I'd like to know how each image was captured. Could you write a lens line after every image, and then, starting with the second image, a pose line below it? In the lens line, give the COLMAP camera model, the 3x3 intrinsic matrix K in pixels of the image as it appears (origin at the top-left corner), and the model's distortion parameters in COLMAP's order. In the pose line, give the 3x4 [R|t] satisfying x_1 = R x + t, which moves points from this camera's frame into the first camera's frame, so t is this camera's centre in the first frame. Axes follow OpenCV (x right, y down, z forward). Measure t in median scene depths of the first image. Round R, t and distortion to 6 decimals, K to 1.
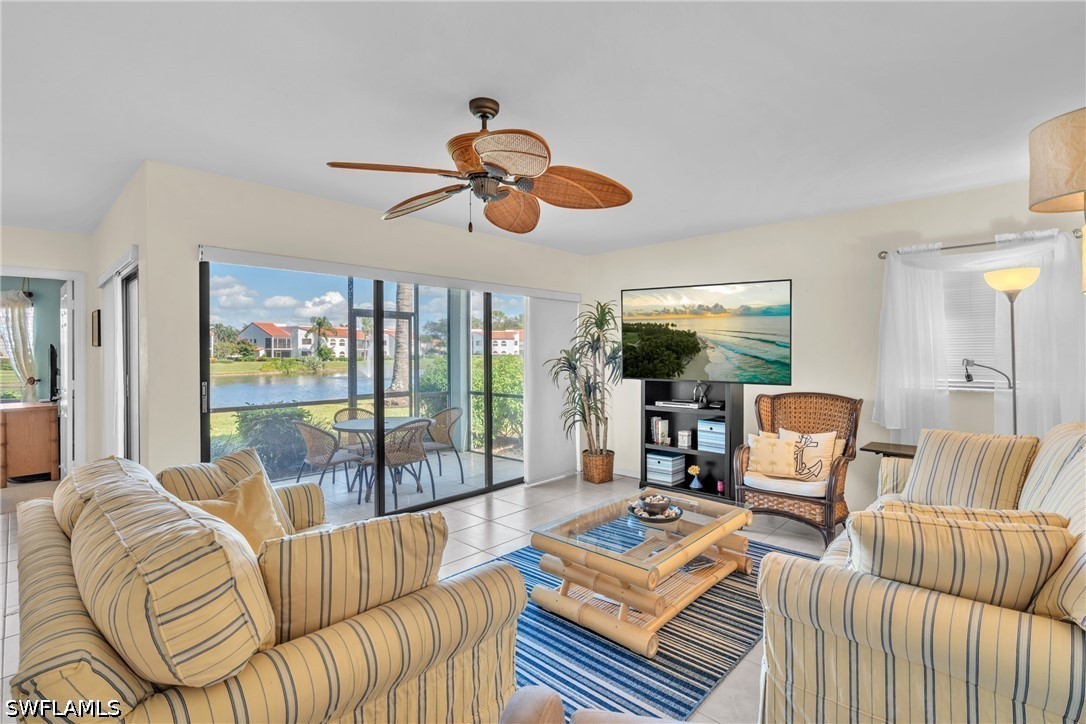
lens RADIAL K [[510.5, 0, 551.8], [0, 510.5, 355.9], [0, 0, 1]] dist [0.001425, 0.000403]
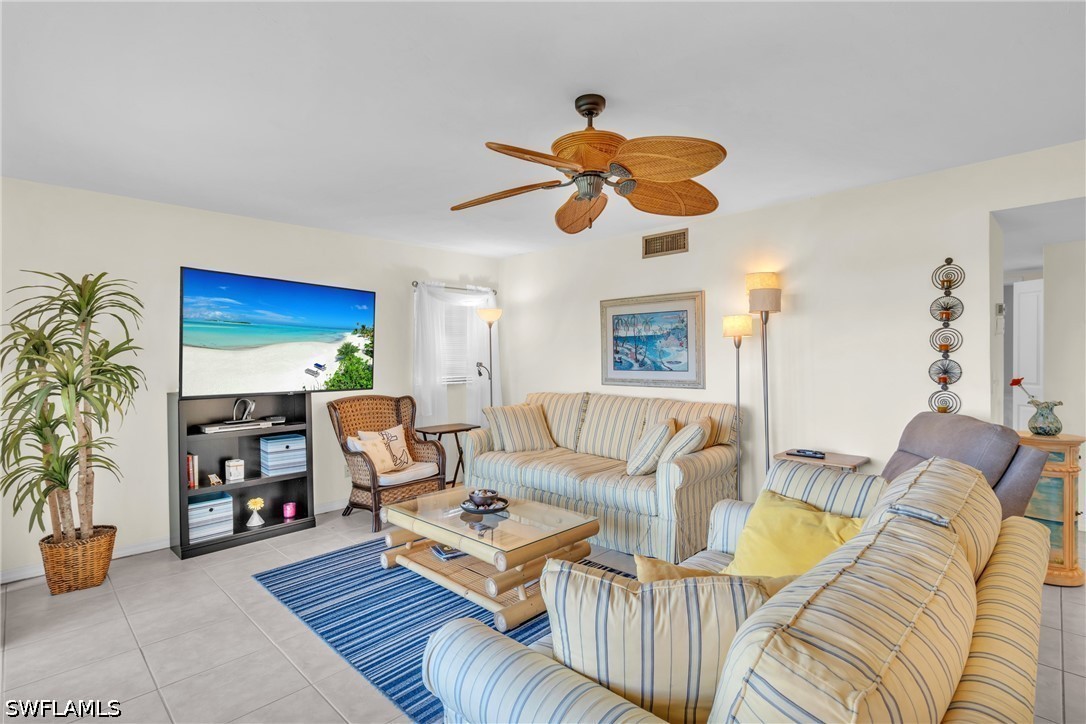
lens RADIAL K [[510.5, 0, 547.8], [0, 510.5, 358.5], [0, 0, 1]] dist [0.001425, 0.000403]
pose [[0.023523, 0.002011, 0.999721, -0.114212], [0.014883, 0.999886, -0.002361, 0.000158], [-0.999613, 0.014935, 0.023490, 0.111682]]
